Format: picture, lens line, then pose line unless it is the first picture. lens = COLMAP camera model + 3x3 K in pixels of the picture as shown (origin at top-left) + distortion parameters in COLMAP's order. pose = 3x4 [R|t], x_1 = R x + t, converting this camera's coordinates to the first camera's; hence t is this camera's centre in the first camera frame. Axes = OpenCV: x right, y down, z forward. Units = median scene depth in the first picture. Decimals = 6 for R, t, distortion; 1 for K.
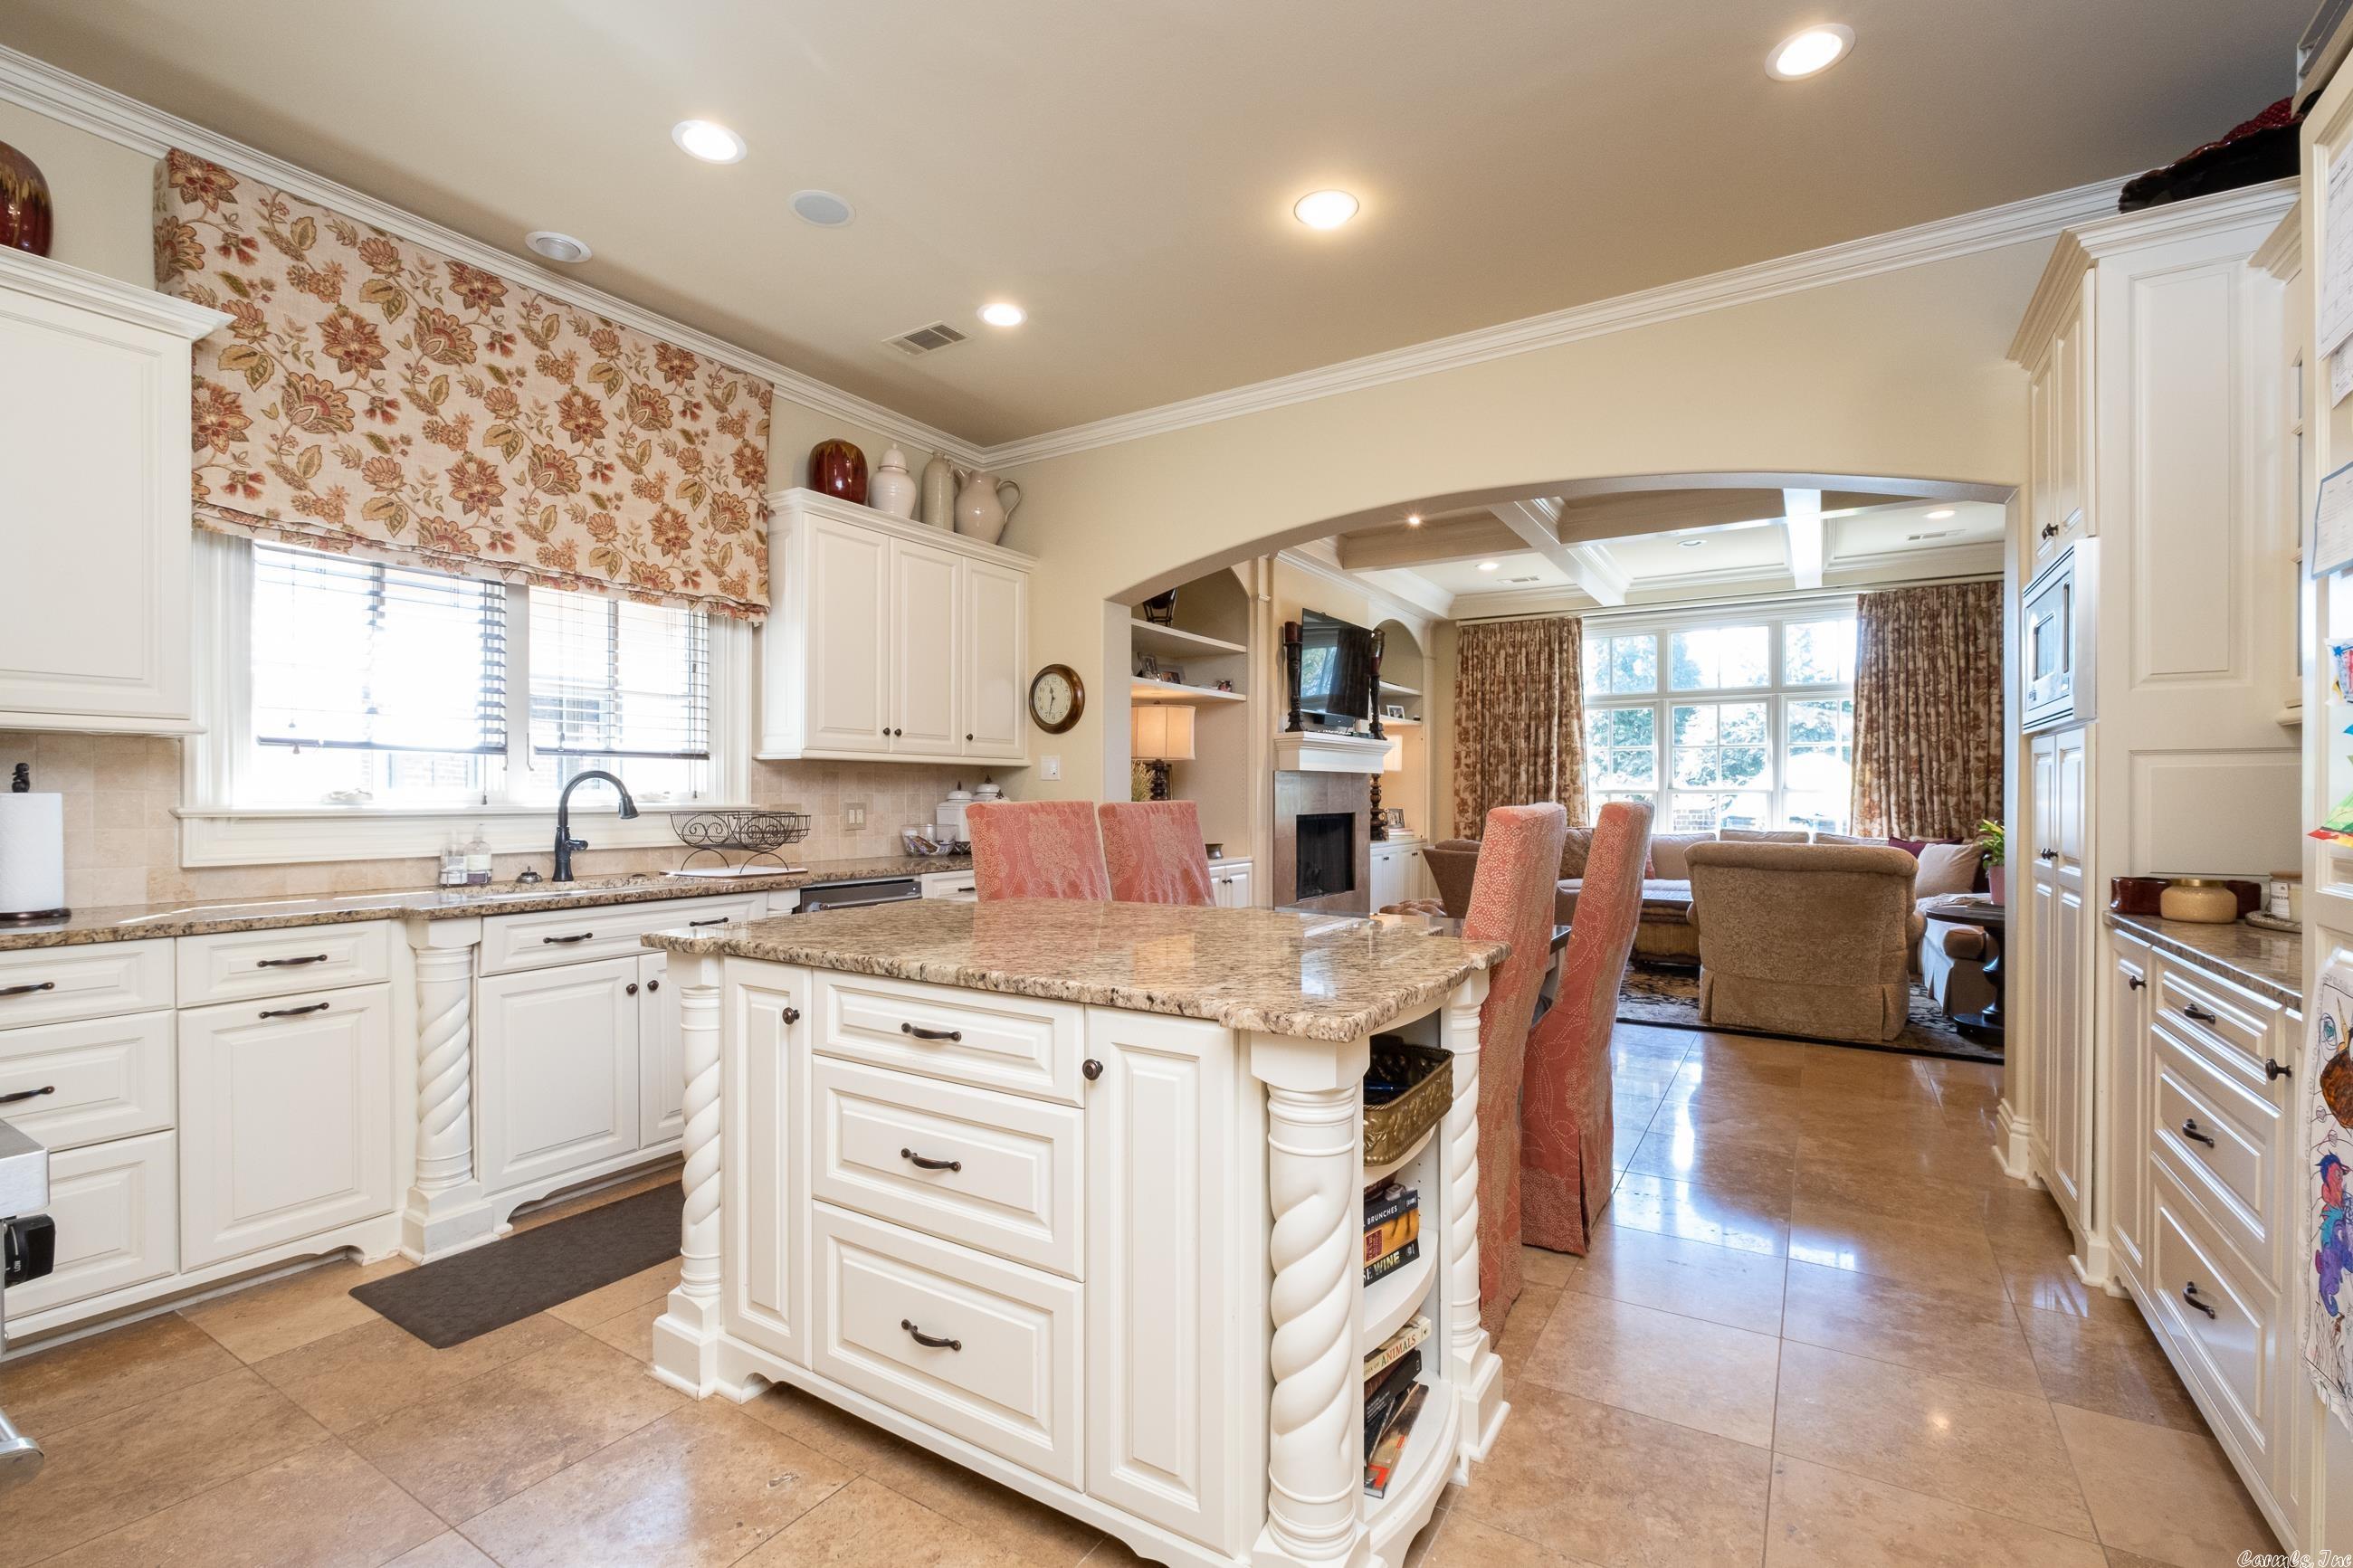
lens RADIAL K [[1043.3, 0, 1174.6], [0, 1043.3, 801.1], [0, 0, 1]] dist [-0.003559, -0.000399]
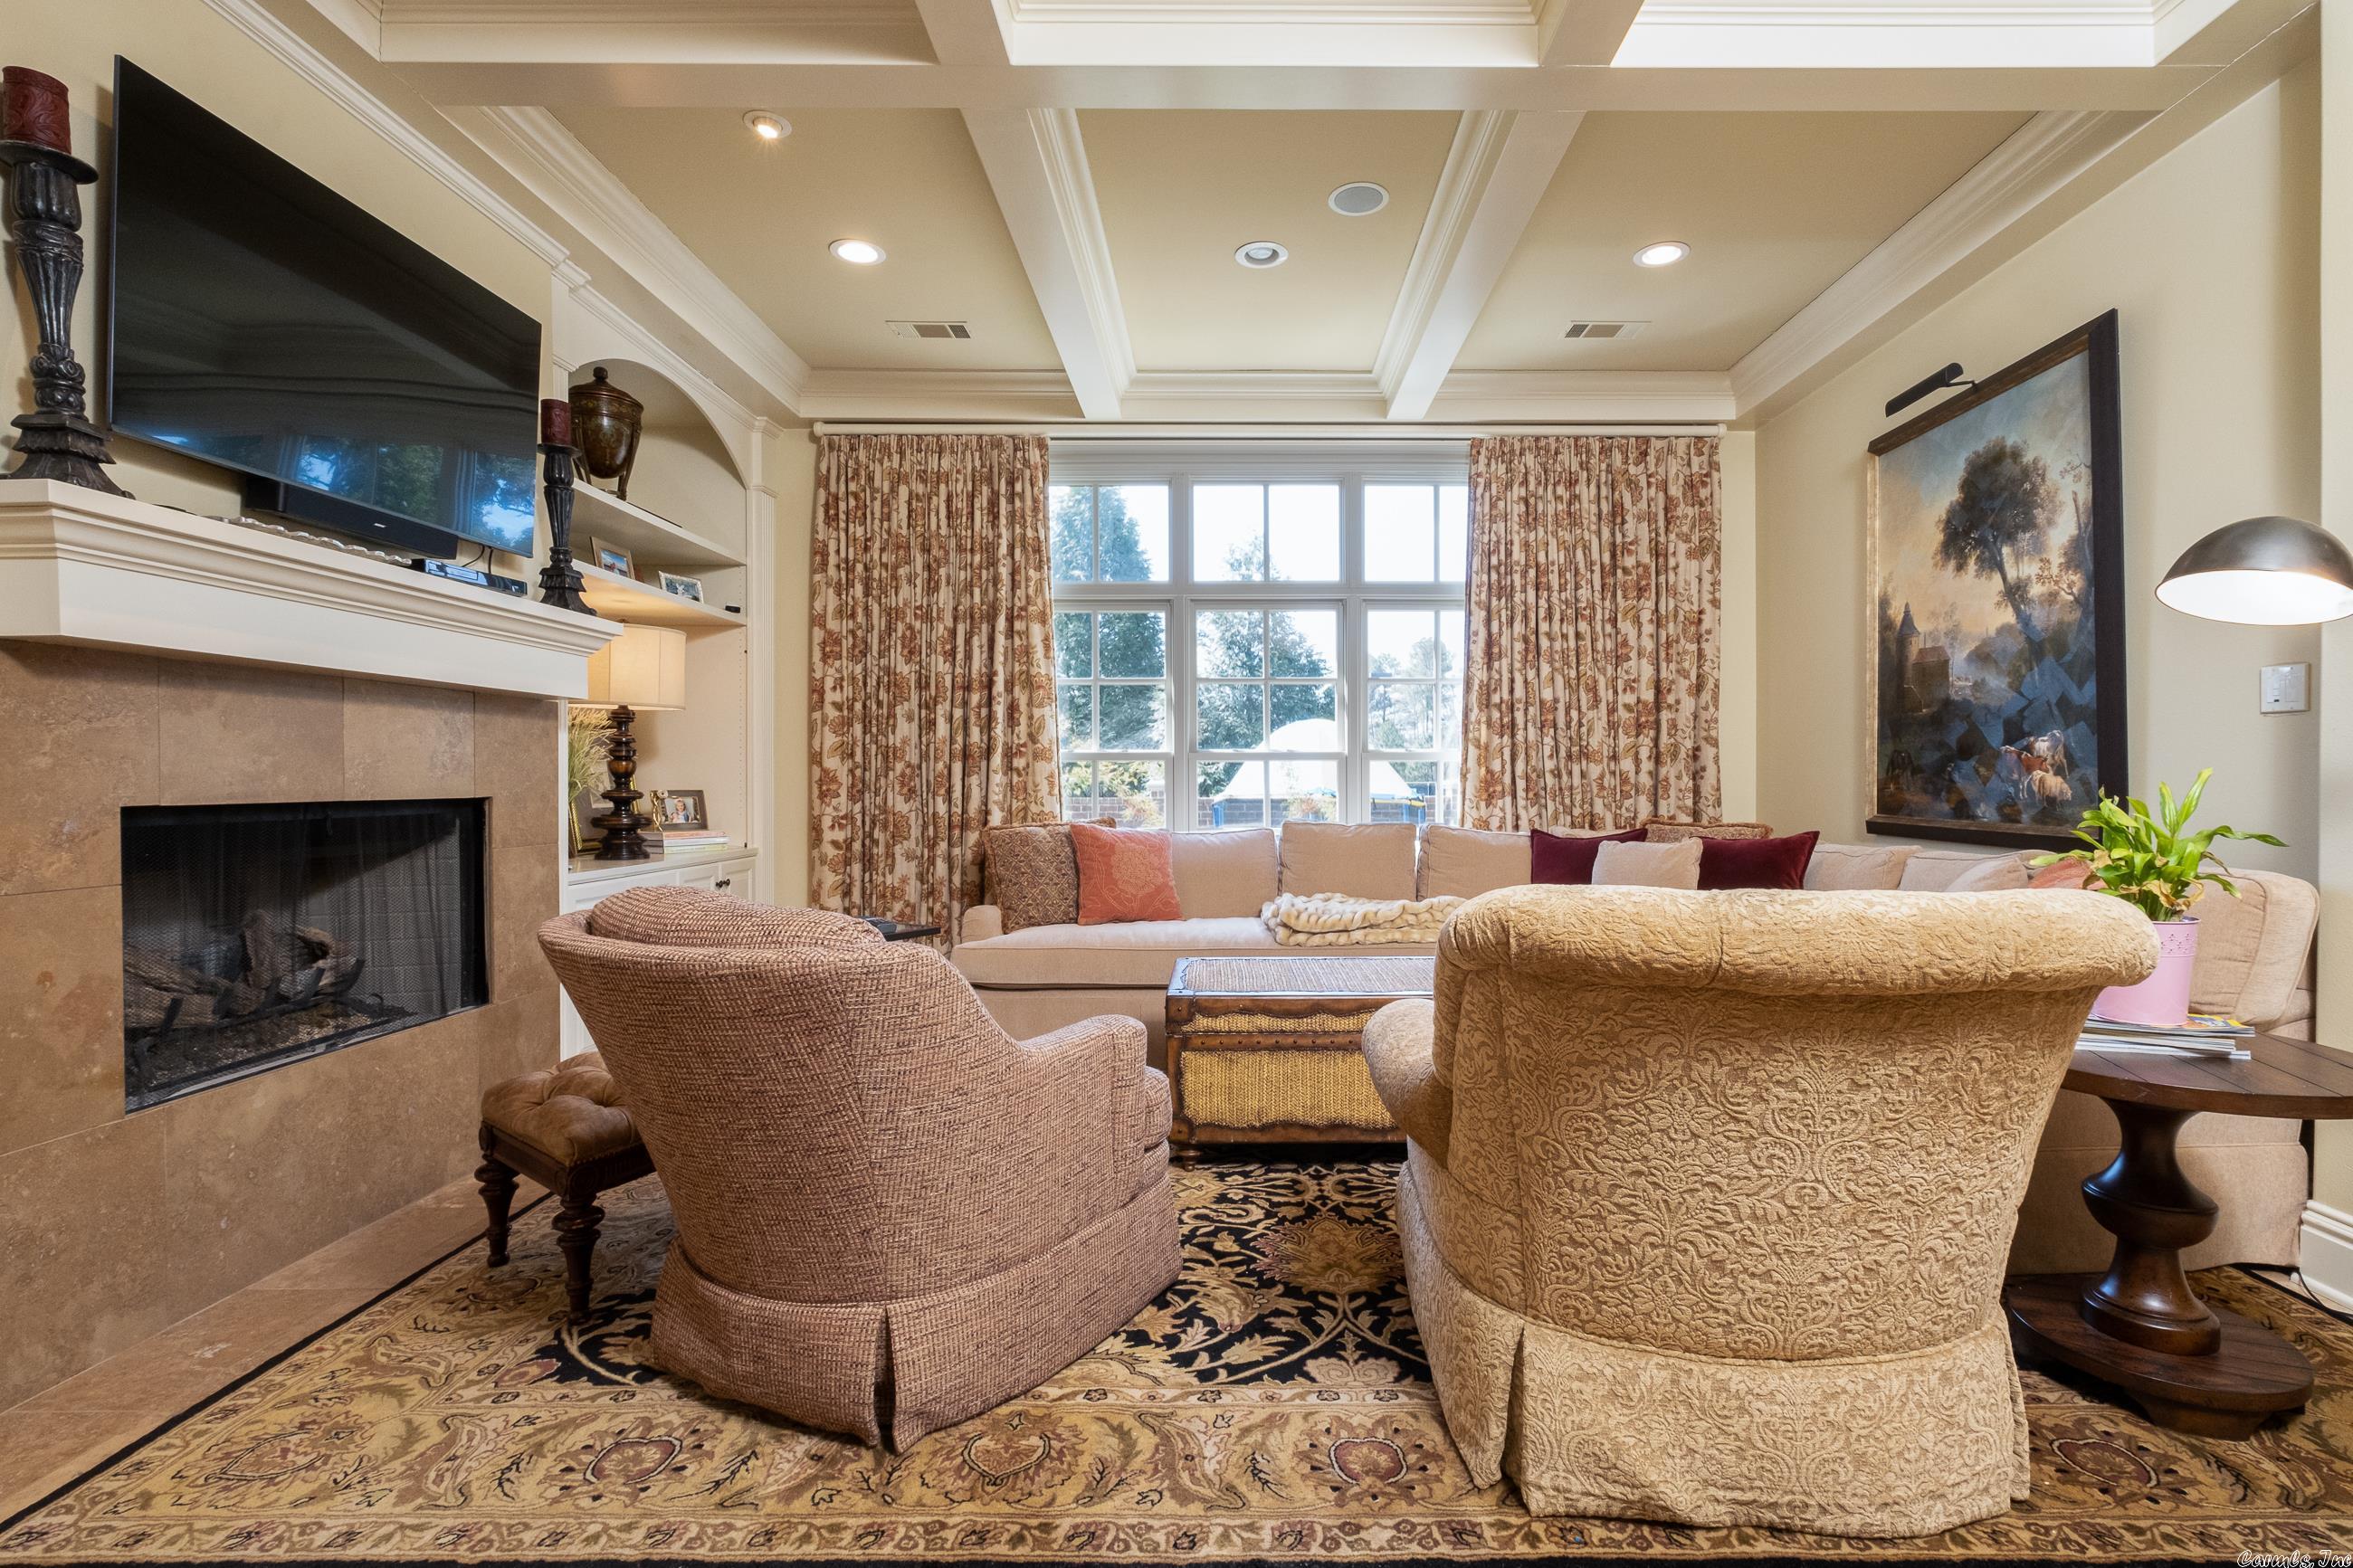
lens RADIAL K [[1060.1, 0, 1239.6], [0, 1060.1, 787.8], [0, 0, 1]] dist [-0.001472, -0.000173]
pose [[0.843840, -0.004199, 0.536578, 0.205467], [0.004605, 0.999989, 0.000584, 0.008520], [-0.536575, 0.001978, 0.843850, 0.555071]]
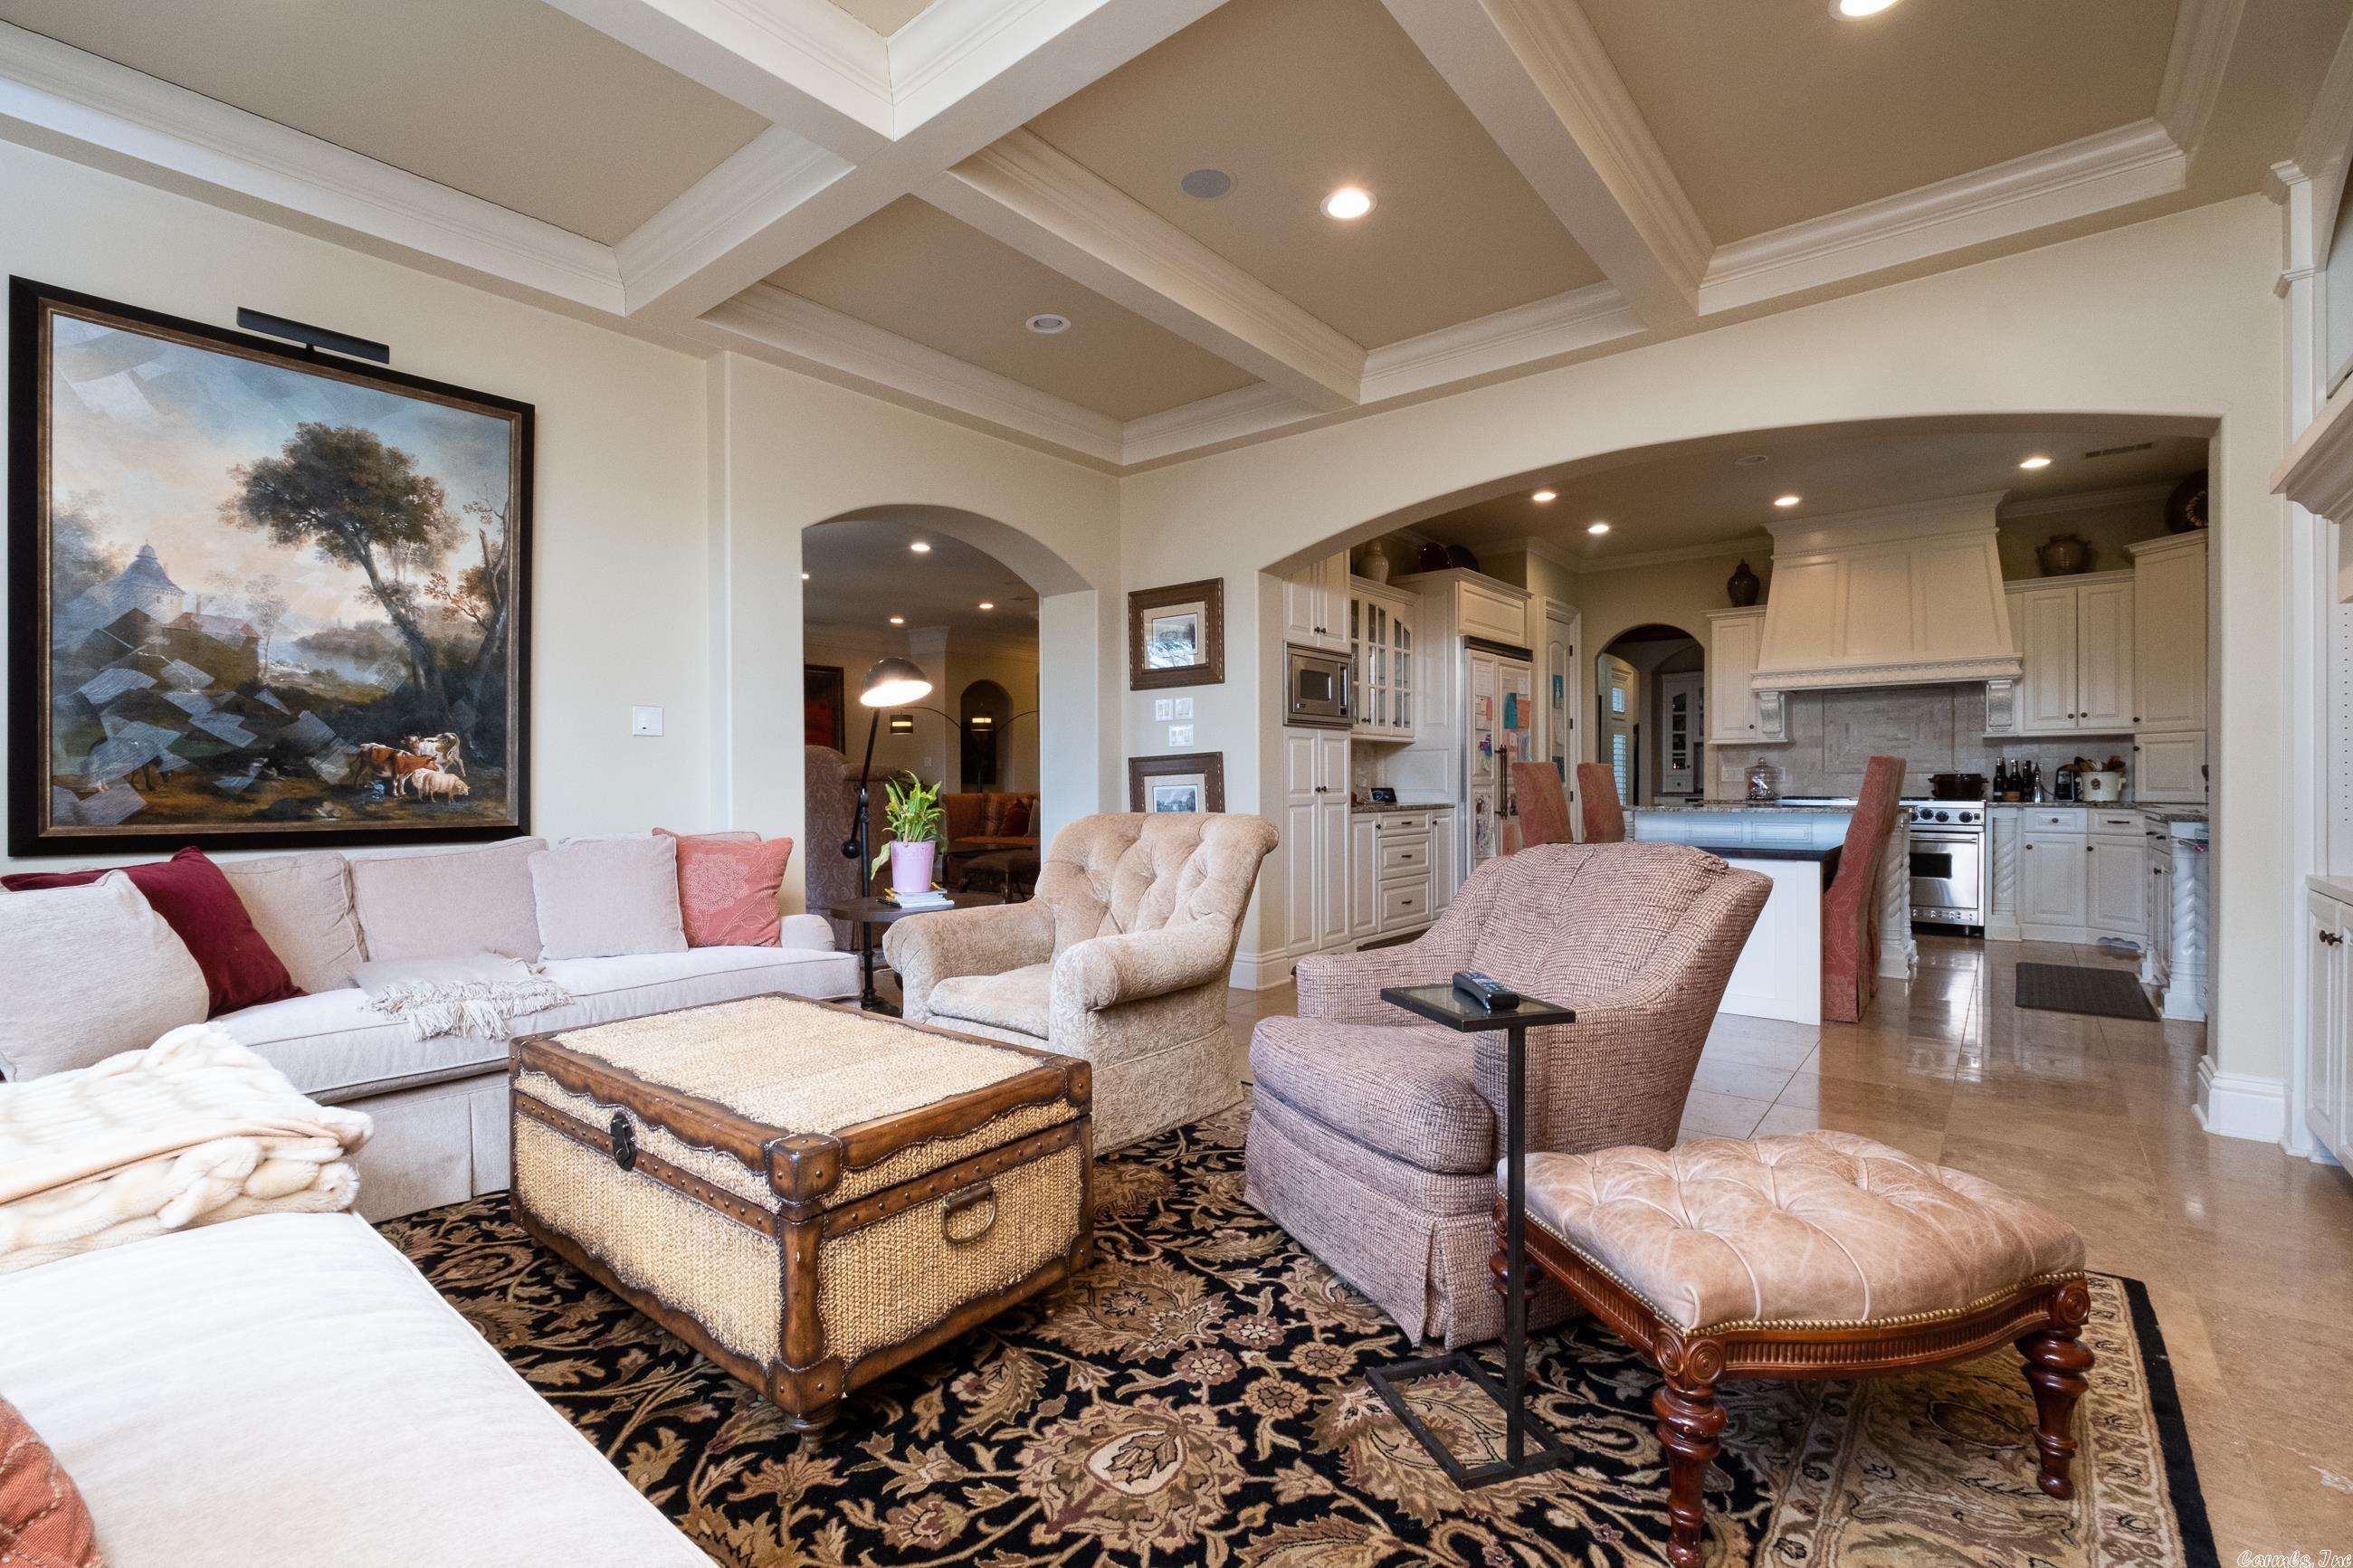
lens RADIAL K [[1023.1, 0, 1181.6], [0, 1023.1, 782.0], [0, 0, 1]] dist [-0.002488, -0.000306]
pose [[-0.992485, 0.005943, 0.122224, 0.328380], [0.006774, 0.999957, 0.006379, 0.008400], [-0.122181, 0.007159, -0.992482, 1.142436]]
